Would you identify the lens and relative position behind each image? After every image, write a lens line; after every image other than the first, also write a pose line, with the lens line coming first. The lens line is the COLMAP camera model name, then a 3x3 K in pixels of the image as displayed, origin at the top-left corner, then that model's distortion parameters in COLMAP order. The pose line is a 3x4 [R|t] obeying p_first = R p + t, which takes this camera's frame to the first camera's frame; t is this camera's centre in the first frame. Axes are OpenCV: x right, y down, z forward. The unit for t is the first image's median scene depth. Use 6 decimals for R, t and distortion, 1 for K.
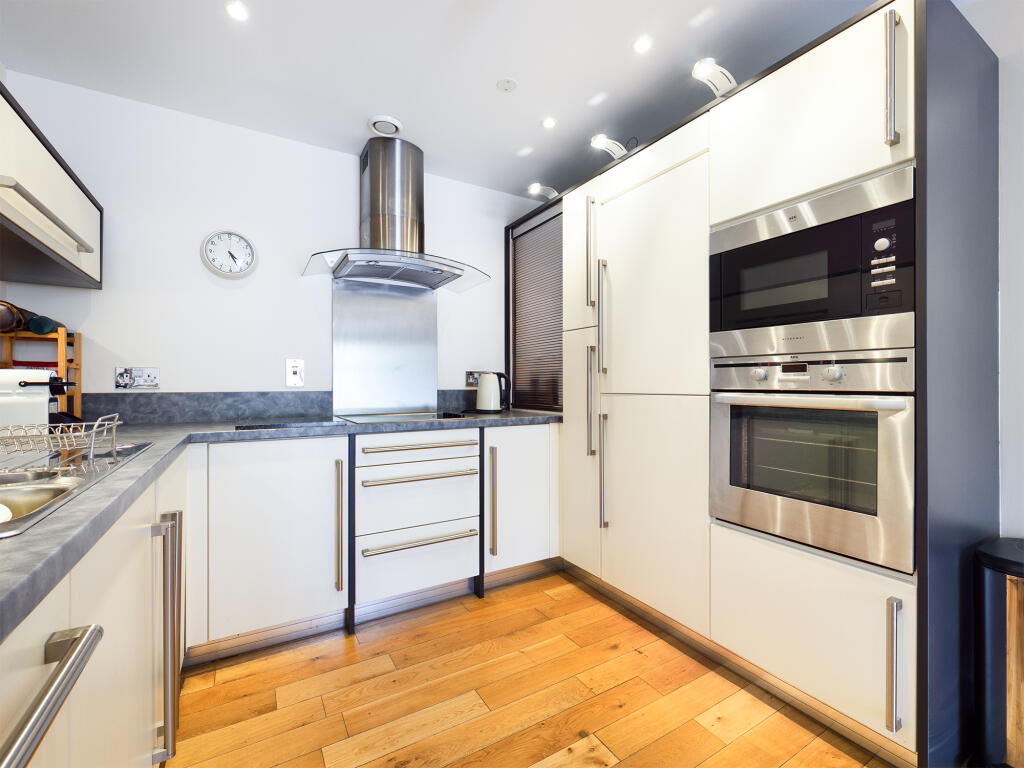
lens RADIAL K [[449.6, 0, 512.0], [0, 449.6, 384.0], [0, 0, 1]] dist [0.000750, -0.000085]
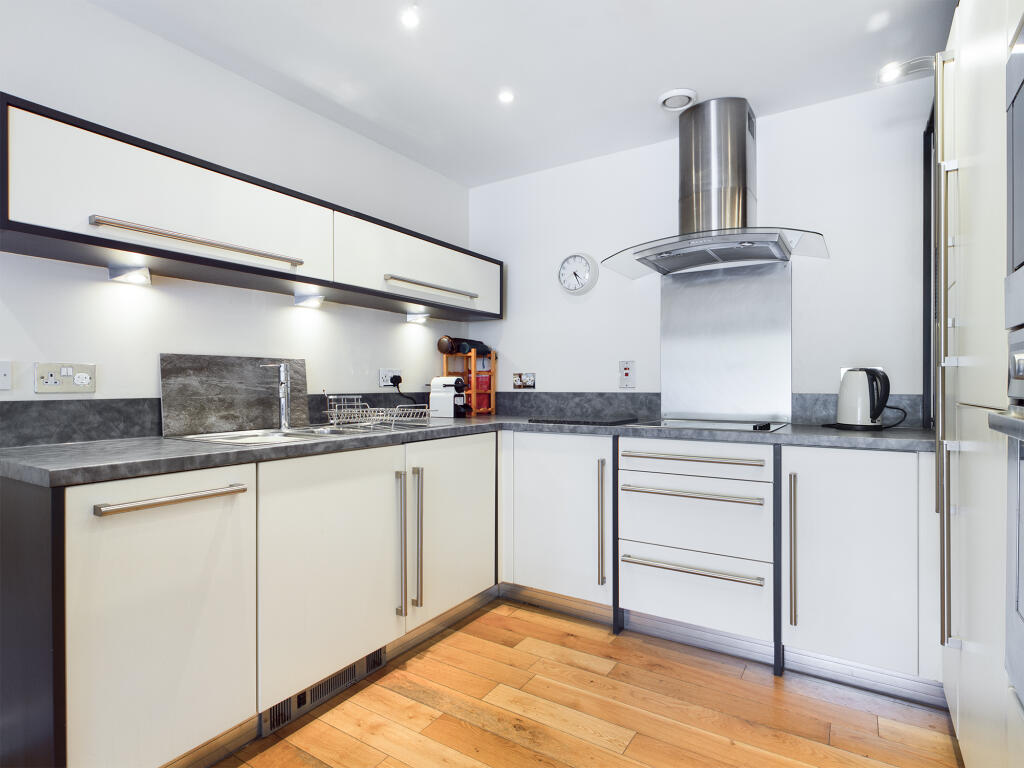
lens RADIAL K [[535.5, 0, 512.0], [0, 535.5, 384.0], [0, 0, 1]] dist [0.001087, 0.000220]
pose [[0.458992, -0.000593, -0.888440, 0.535857], [-0.000767, 0.999999, -0.001064, -0.002325], [0.888440, 0.001169, 0.458992, 0.215641]]
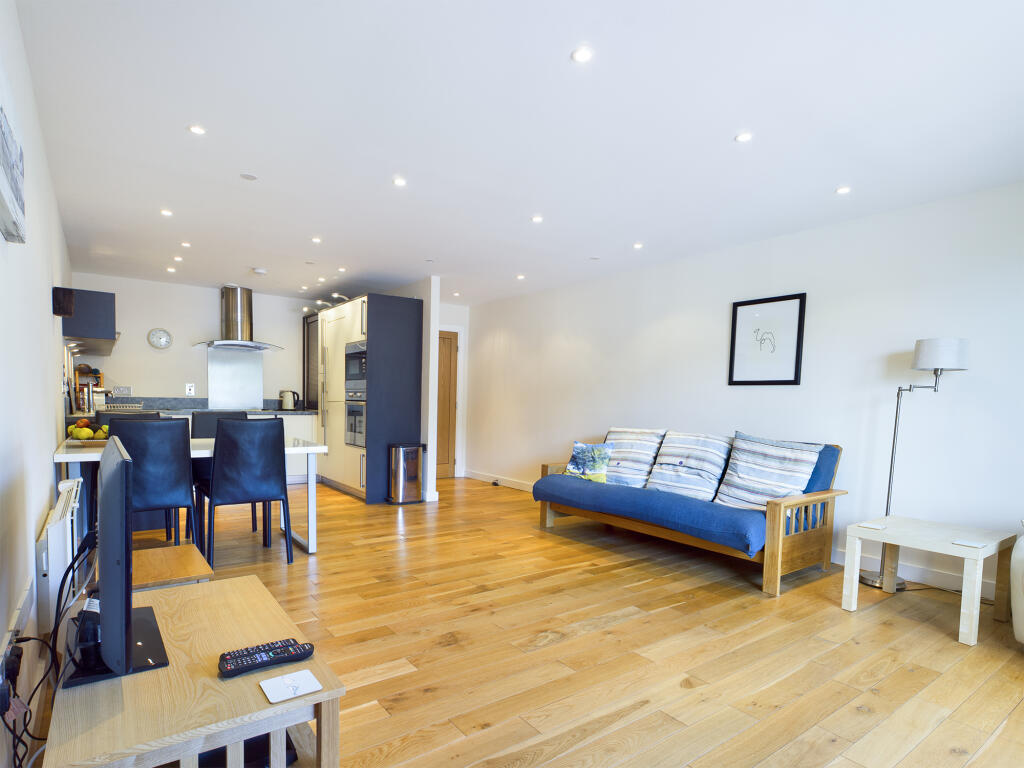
lens RADIAL K [[541.6, 0, 515.3], [0, 541.6, 417.8], [0, 0, 1]] dist [0.001419, 0.000138]
pose [[0.991817, 0.016794, 0.126559, 0.883005], [-0.020438, 0.999411, 0.027556, 0.007239], [-0.126021, -0.029917, 0.991576, -2.113376]]
